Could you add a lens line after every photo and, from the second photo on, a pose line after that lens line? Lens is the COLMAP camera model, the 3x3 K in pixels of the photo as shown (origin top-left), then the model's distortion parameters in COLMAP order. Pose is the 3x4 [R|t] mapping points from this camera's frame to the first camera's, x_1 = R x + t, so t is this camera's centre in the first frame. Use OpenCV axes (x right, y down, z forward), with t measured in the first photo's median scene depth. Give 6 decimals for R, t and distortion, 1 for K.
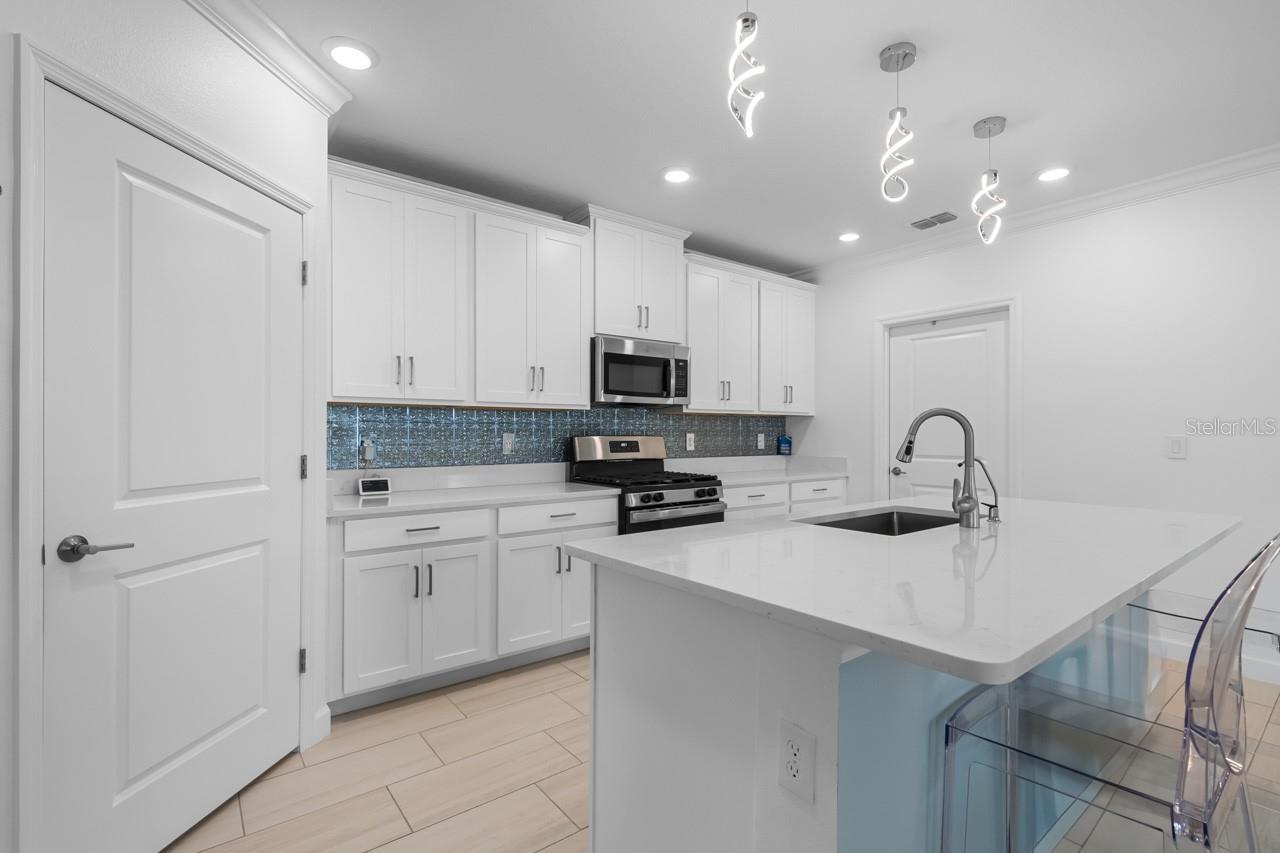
lens RADIAL K [[578.5, 0, 643.8], [0, 578.5, 428.9], [0, 0, 1]] dist [-0.001945, -0.000380]
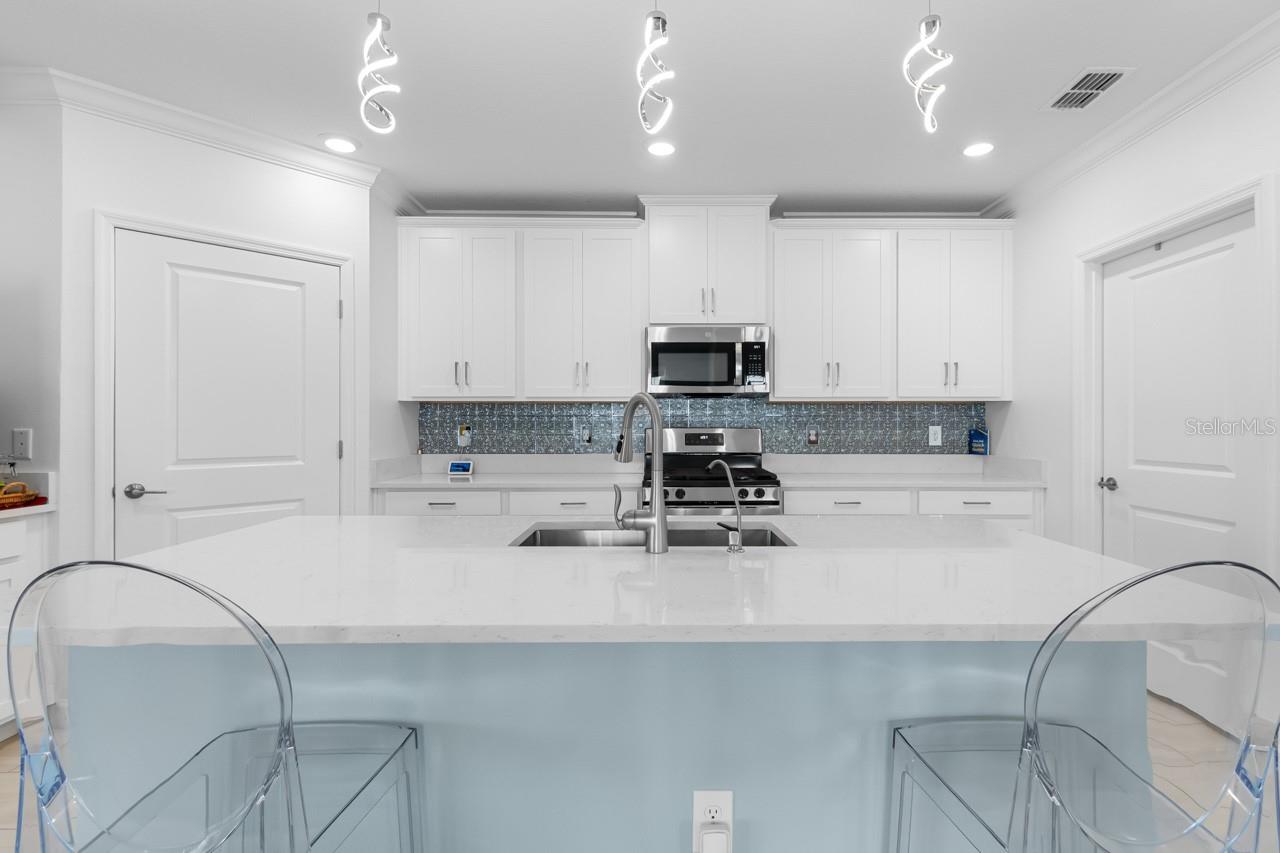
lens RADIAL K [[592.6, 0, 669.0], [0, 592.6, 422.0], [0, 0, 1]] dist [0.004987, 0.000324]
pose [[0.799283, -0.003229, -0.600946, 0.507680], [0.004390, 0.999990, 0.000465, 0.001405], [0.600939, -0.003009, 0.799289, 0.193467]]
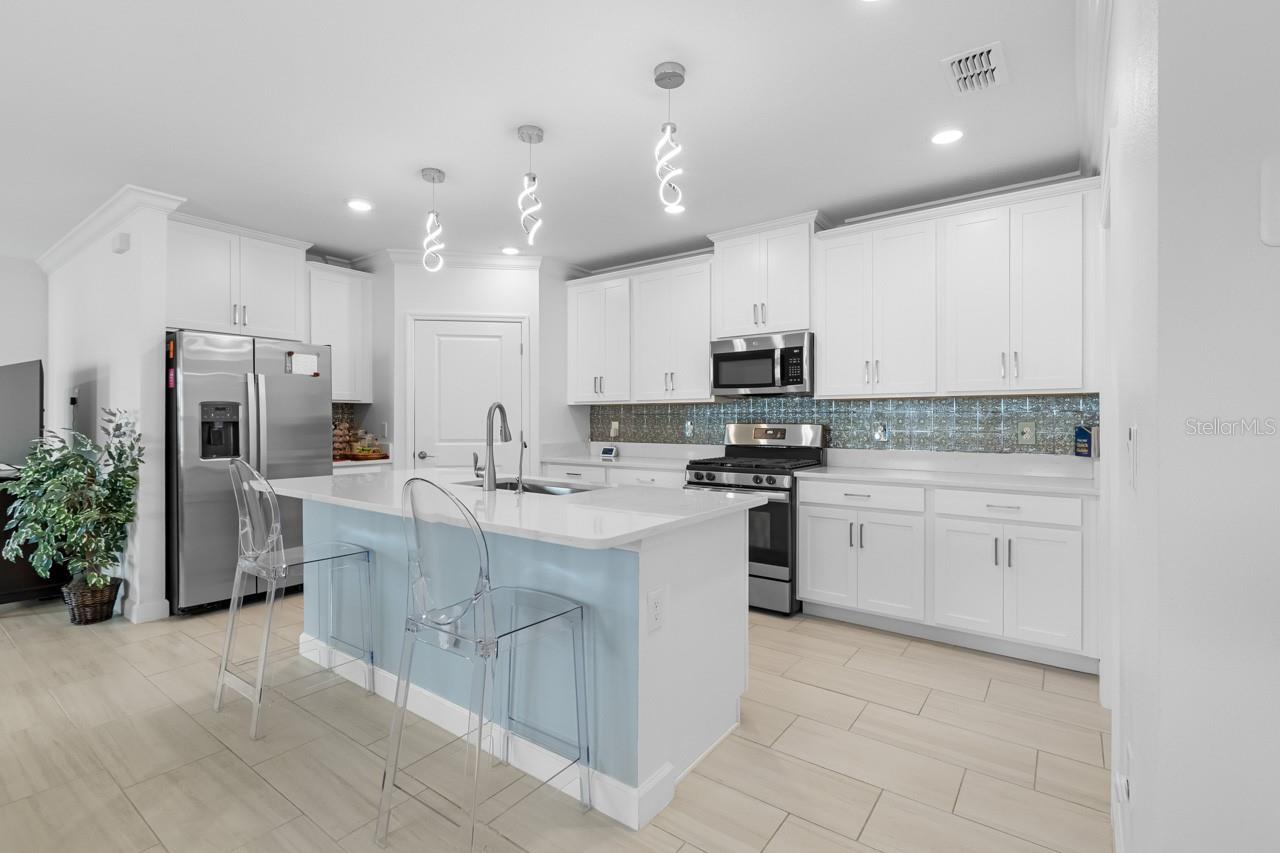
lens RADIAL K [[576.2, 0, 639.2], [0, 576.2, 422.6], [0, 0, 1]] dist [-0.000088, 0.000011]
pose [[0.270324, 0.002111, -0.962767, 0.949382], [0.006333, 0.999972, 0.003971, 0.003896], [0.962749, -0.007170, 0.270303, 0.477903]]
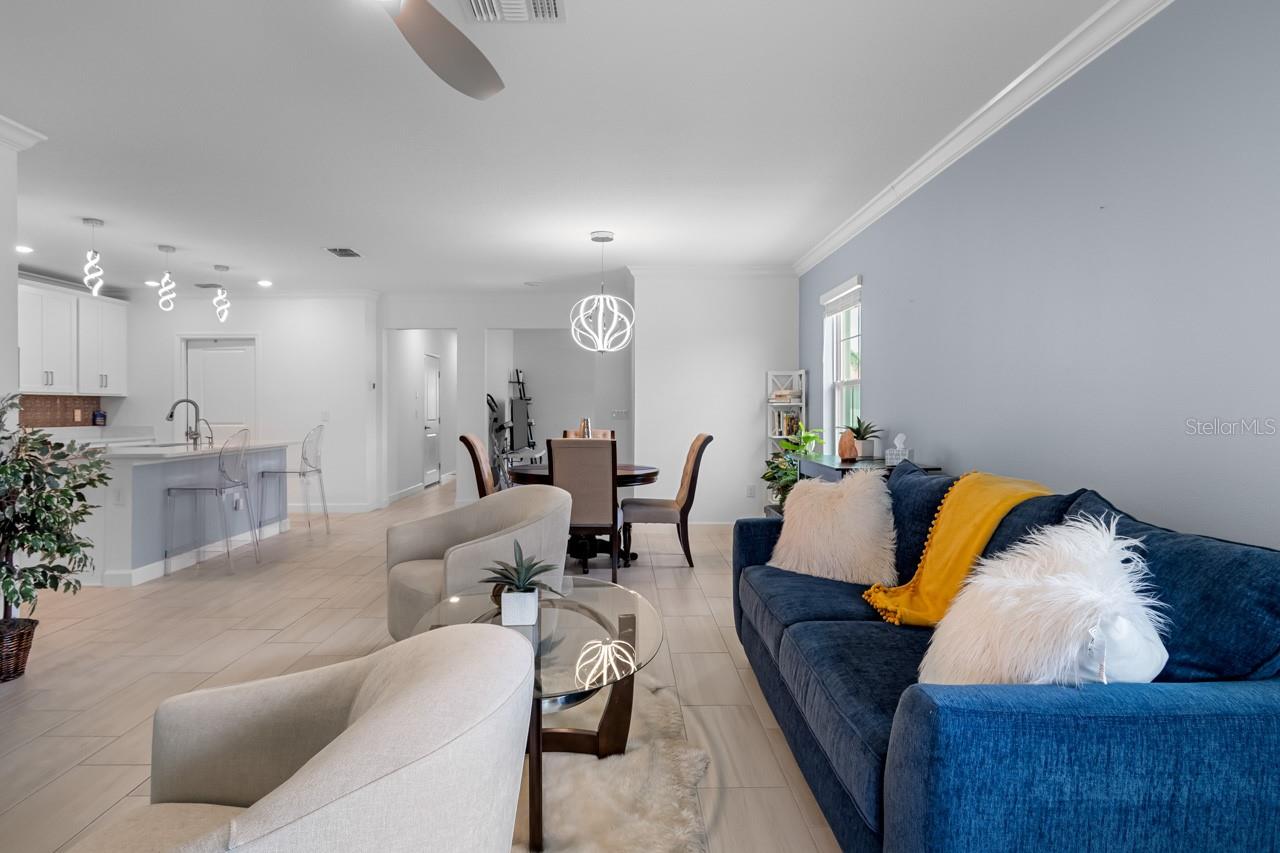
lens RADIAL K [[683.3, 0, 632.3], [0, 683.3, 412.8], [0, 0, 1]] dist [0.002205, -0.000124]
pose [[0.605323, -0.007194, 0.795947, -0.343978], [-0.003270, 0.999928, 0.011525, -0.008511], [-0.795973, -0.009578, 0.605256, -1.189137]]
